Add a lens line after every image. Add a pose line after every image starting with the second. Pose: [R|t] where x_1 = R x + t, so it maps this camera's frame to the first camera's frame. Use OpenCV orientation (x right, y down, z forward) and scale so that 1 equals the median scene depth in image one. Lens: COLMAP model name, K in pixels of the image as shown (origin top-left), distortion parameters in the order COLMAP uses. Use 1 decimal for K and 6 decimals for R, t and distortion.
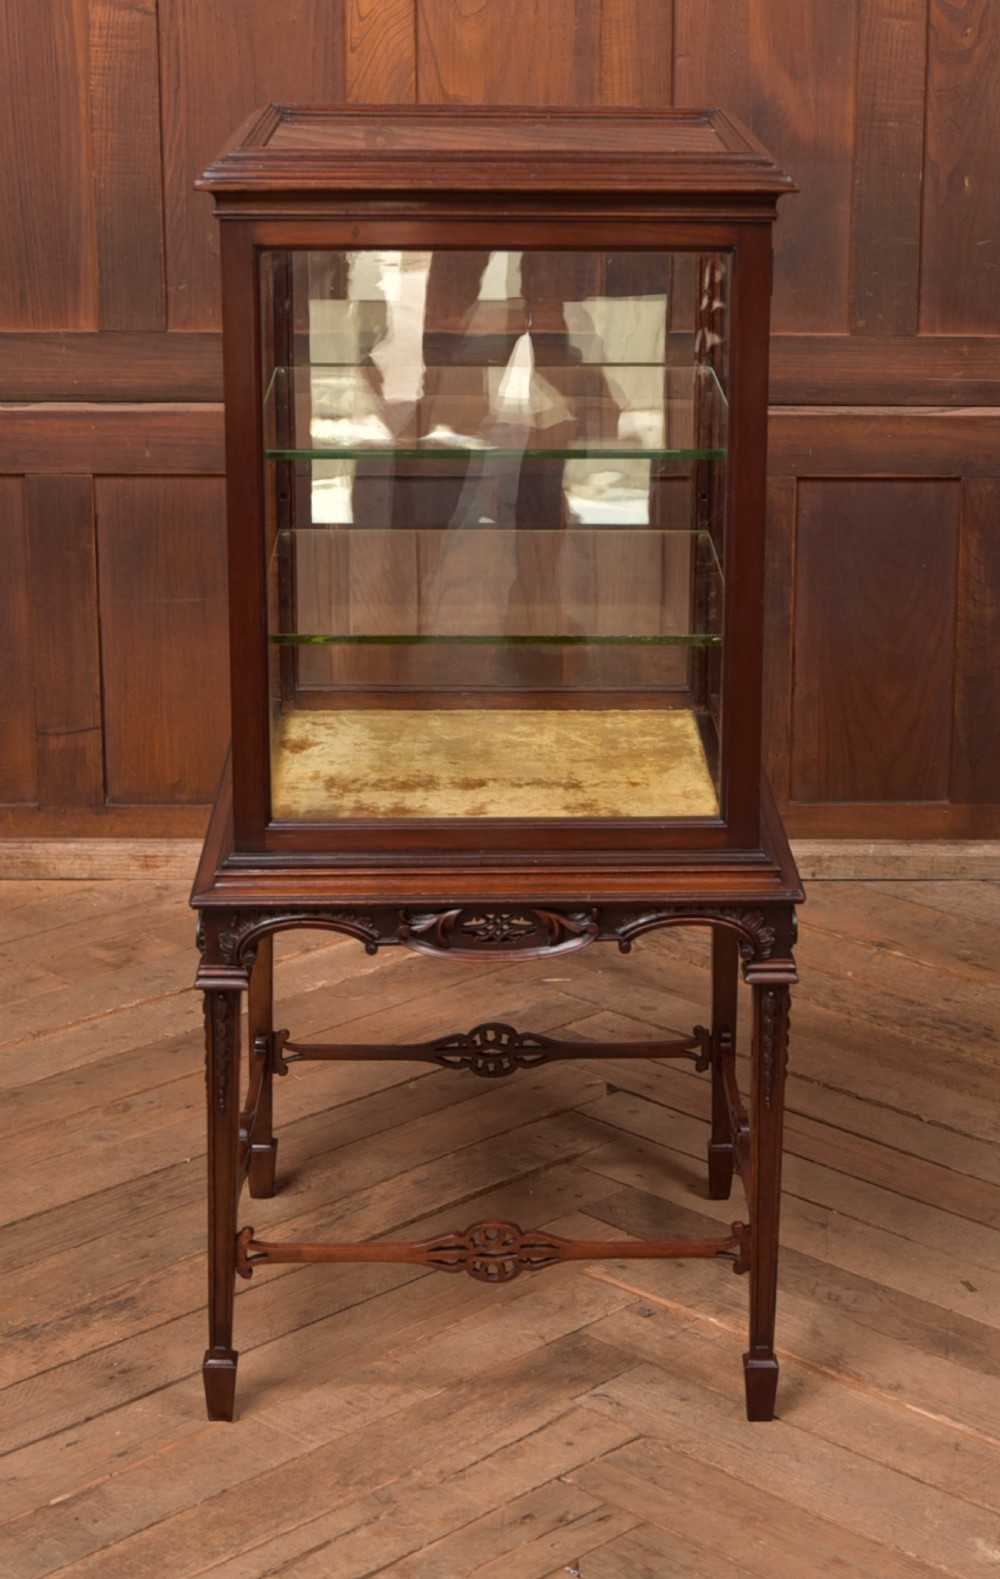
lens RADIAL K [[3266.1, 0, 625.3], [0, 3266.1, 712.2], [0, 0, 1]] dist [-0.008581, 0.077096]
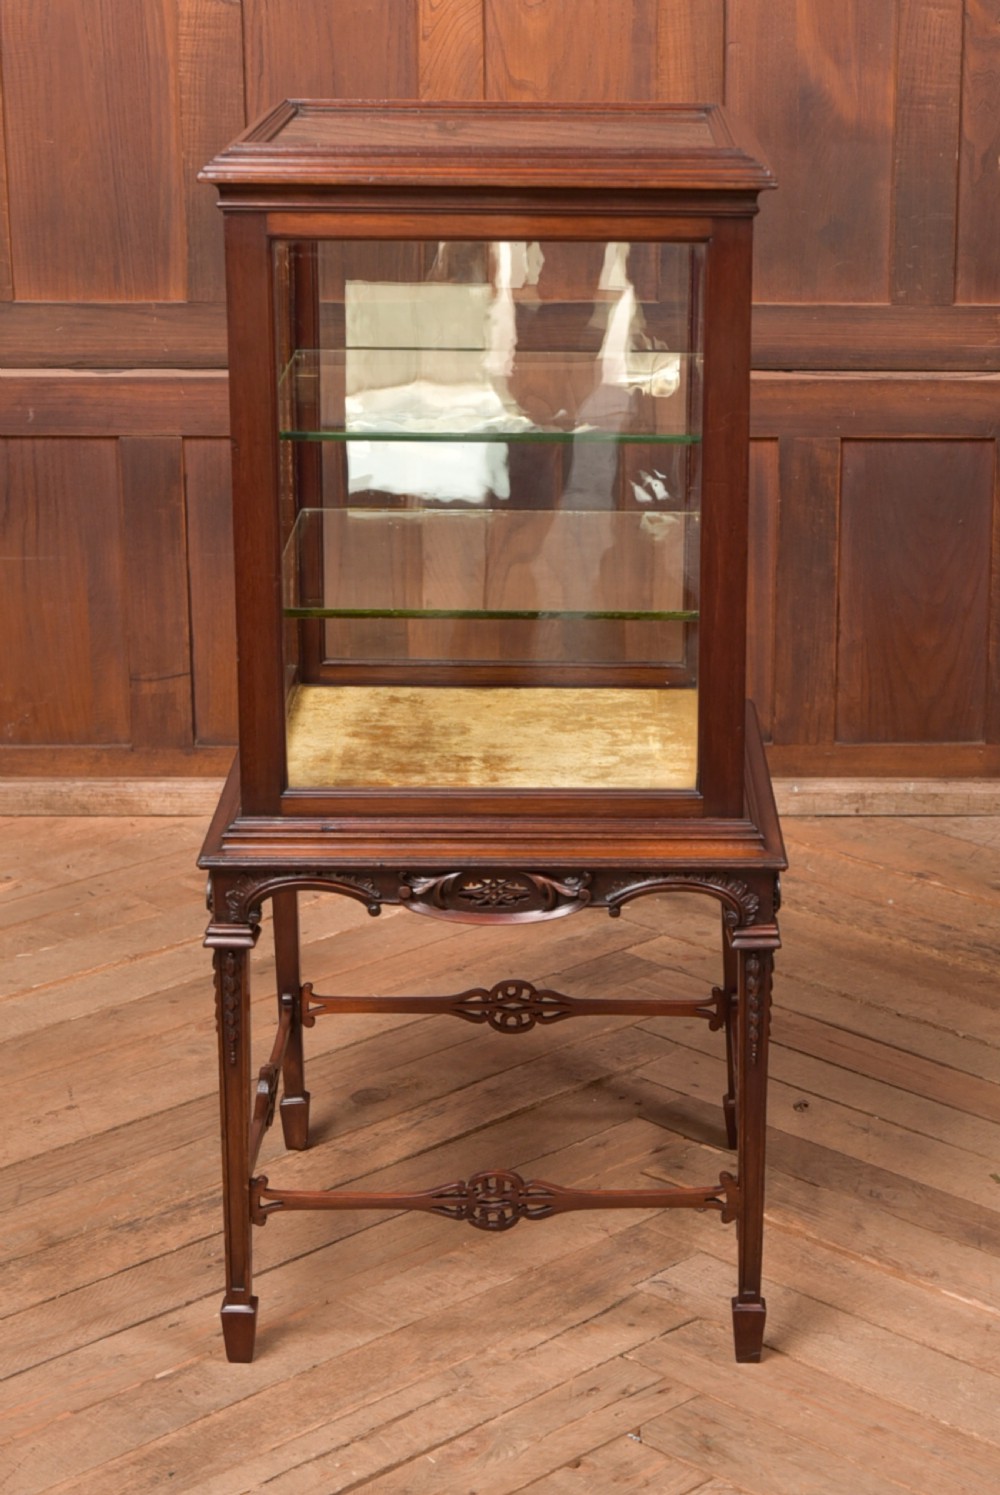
lens RADIAL K [[3156.4, 0, 663.8], [0, 3156.4, 709.3], [0, 0, 1]] dist [-0.018687, 0.117391]
pose [[0.999989, -0.001247, -0.004509, -0.001043], [0.001298, 0.999935, 0.011344, 0.005756], [0.004495, -0.011349, 0.999925, -0.038170]]
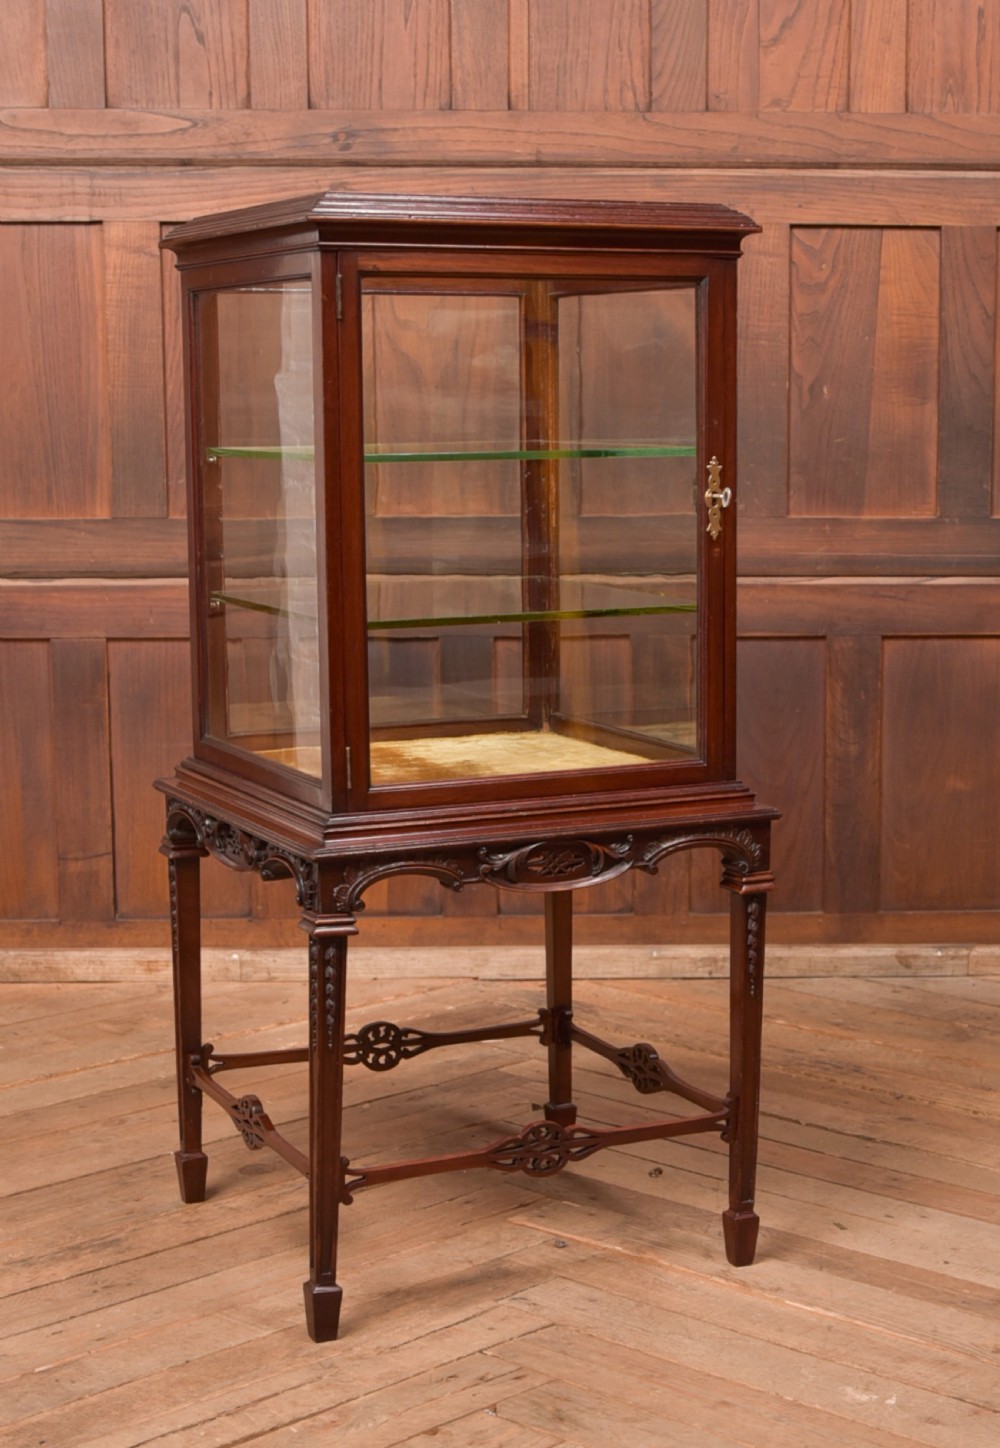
lens RADIAL K [[2618.9, 0, 595.7], [0, 2618.9, 815.0], [0, 0, 1]] dist [-0.051602, 0.072079]
pose [[0.999921, -0.010618, 0.006769, 0.012159], [0.011289, 0.994051, -0.108329, 0.115354], [-0.005578, 0.108397, 0.994092, 0.055058]]
